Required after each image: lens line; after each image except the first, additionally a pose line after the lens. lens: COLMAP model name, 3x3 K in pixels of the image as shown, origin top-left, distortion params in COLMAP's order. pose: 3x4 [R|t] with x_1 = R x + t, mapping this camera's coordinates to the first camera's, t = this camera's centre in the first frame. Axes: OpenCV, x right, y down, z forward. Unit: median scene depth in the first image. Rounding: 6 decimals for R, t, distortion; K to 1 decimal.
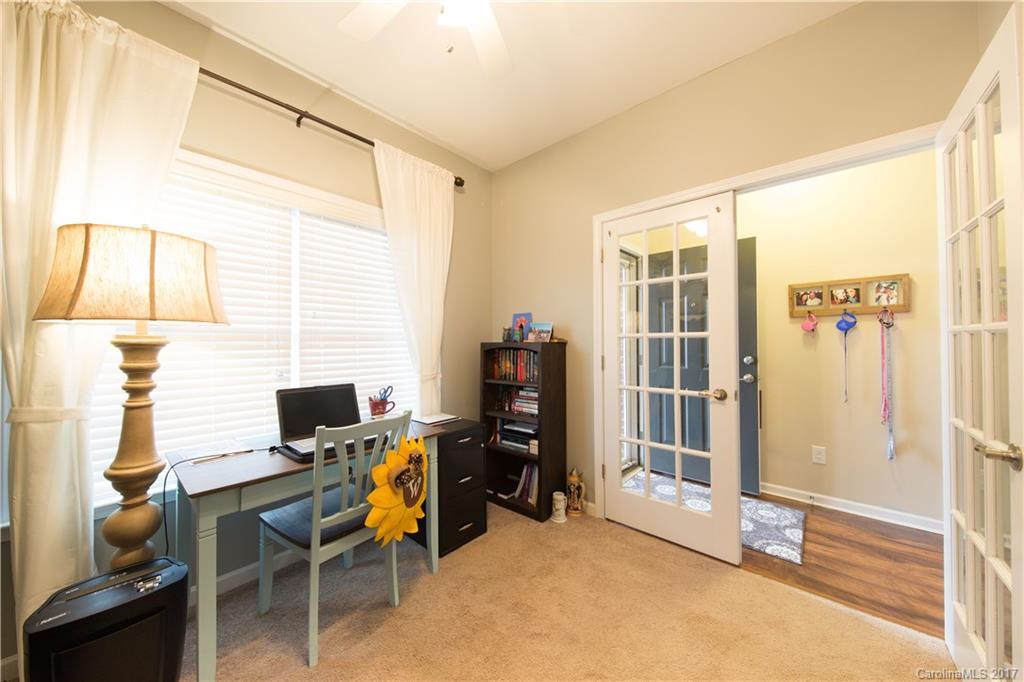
lens RADIAL K [[349.0, 0, 512.0], [0, 349.0, 341.0], [0, 0, 1]] dist [-0.000790, -0.000109]
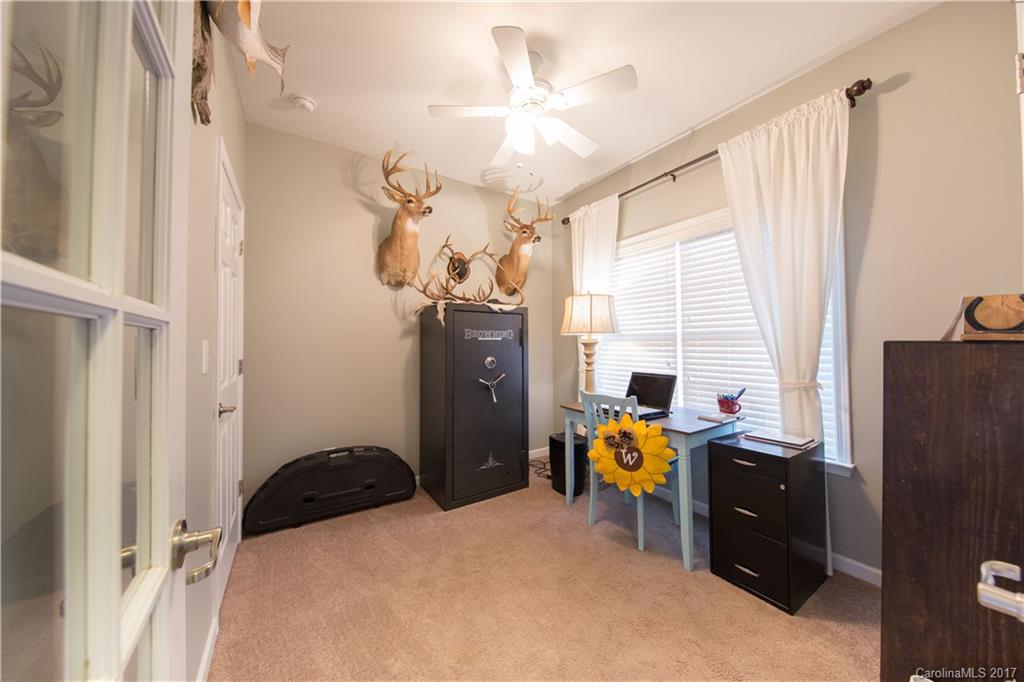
lens RADIAL K [[349.0, 0, 512.0], [0, 349.0, 341.0], [0, 0, 1]] dist [-0.000790, -0.000109]
pose [[-0.270431, 0.001495, -0.962738, 1.013080], [0.012328, 0.999922, -0.001910, -0.005637], [0.962660, -0.012385, -0.270428, 0.899285]]
